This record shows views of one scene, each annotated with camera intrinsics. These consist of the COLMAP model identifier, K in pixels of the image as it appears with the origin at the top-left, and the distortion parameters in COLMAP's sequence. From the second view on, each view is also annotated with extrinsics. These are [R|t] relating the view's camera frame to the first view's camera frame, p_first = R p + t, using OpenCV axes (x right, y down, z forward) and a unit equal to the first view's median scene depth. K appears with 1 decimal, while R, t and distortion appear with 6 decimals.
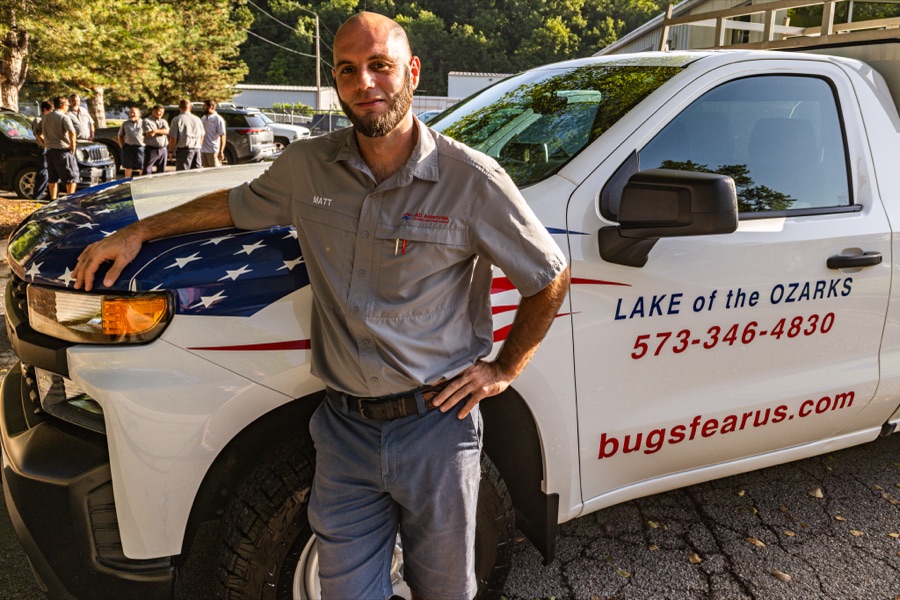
lens RADIAL K [[726.4, 0, 502.7], [0, 726.4, 252.2], [0, 0, 1]] dist [0.004260, -0.005161]
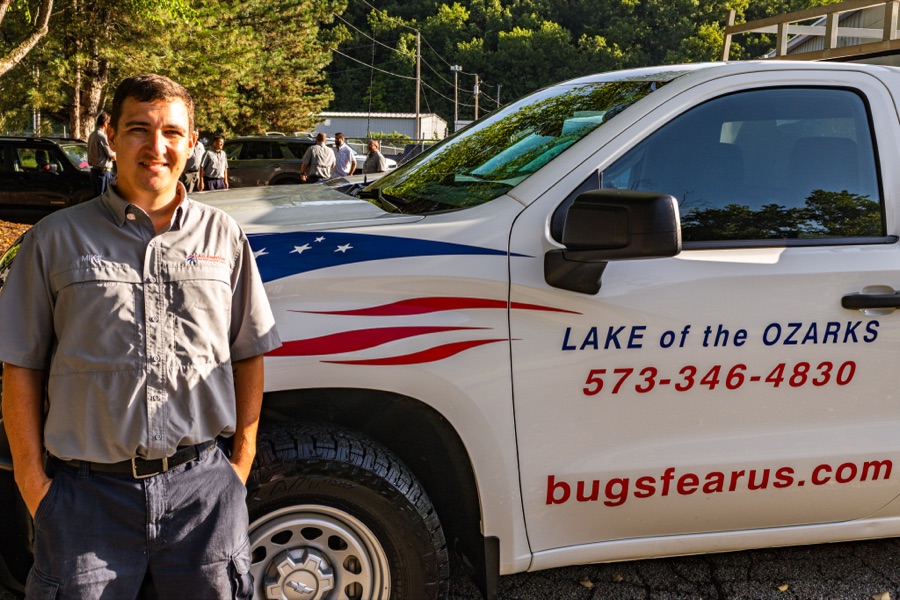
lens RADIAL K [[892.6, 0, 439.5], [0, 892.6, 228.4], [0, 0, 1]] dist [0.010020, -0.017970]
pose [[0.975449, 0.012951, -0.219845, 0.208149], [-0.033418, 0.995414, -0.089638, 0.038111], [0.217676, 0.094784, 0.971408, -0.131217]]
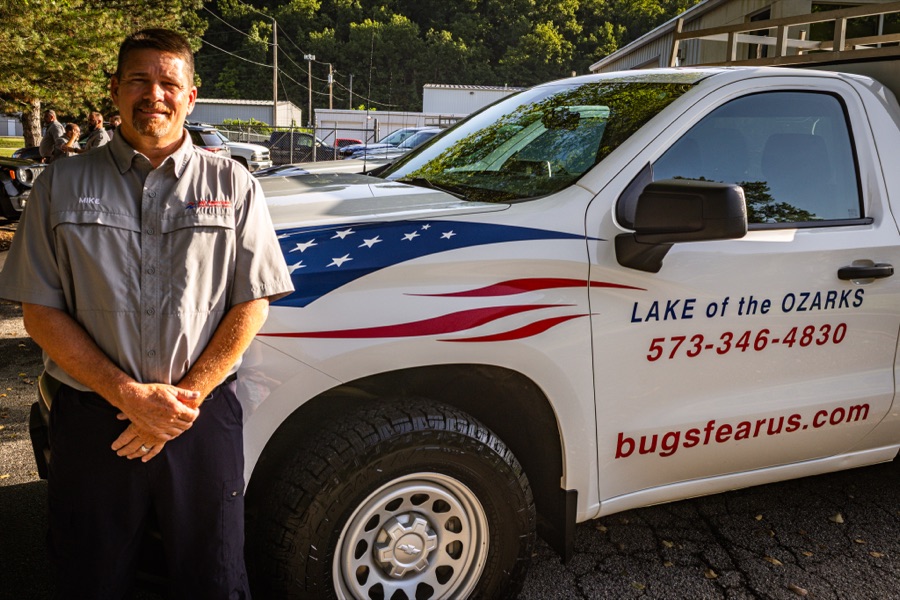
lens RADIAL K [[847.7, 0, 469.7], [0, 847.7, 246.6], [0, 0, 1]] dist [0.004888, -0.012165]
pose [[0.999836, 0.004810, -0.017463, -0.048092], [-0.005743, 0.998537, -0.053759, 0.042496], [0.017179, 0.053850, 0.998401, -0.192785]]
